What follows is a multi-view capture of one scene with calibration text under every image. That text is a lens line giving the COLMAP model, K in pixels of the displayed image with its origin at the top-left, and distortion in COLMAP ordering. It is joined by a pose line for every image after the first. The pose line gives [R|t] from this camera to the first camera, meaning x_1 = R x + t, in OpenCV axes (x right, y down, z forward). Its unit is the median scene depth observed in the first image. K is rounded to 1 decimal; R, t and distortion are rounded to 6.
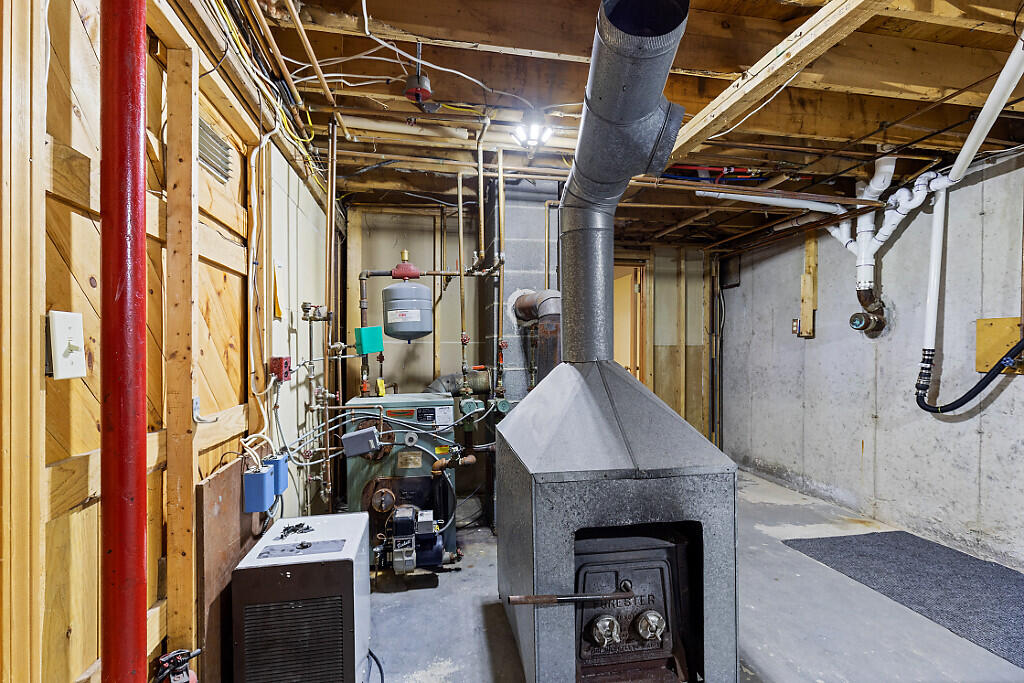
lens RADIAL K [[469.1, 0, 510.9], [0, 469.1, 349.5], [0, 0, 1]] dist [0.000195, -0.000099]
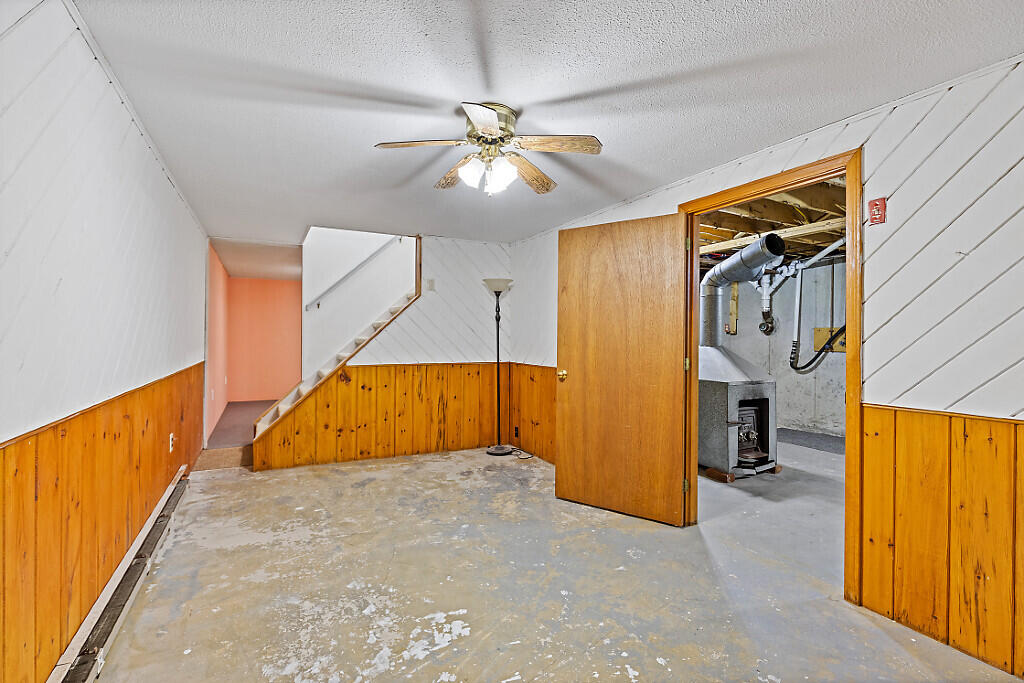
lens RADIAL K [[469.1, 0, 510.6], [0, 469.1, 338.2], [0, 0, 1]] dist [0.000195, -0.000099]
pose [[0.953497, 0.004141, 0.301375, -1.019076], [-0.003479, 0.999990, -0.002735, -0.002928], [-0.301383, 0.001560, 0.953502, -0.674832]]
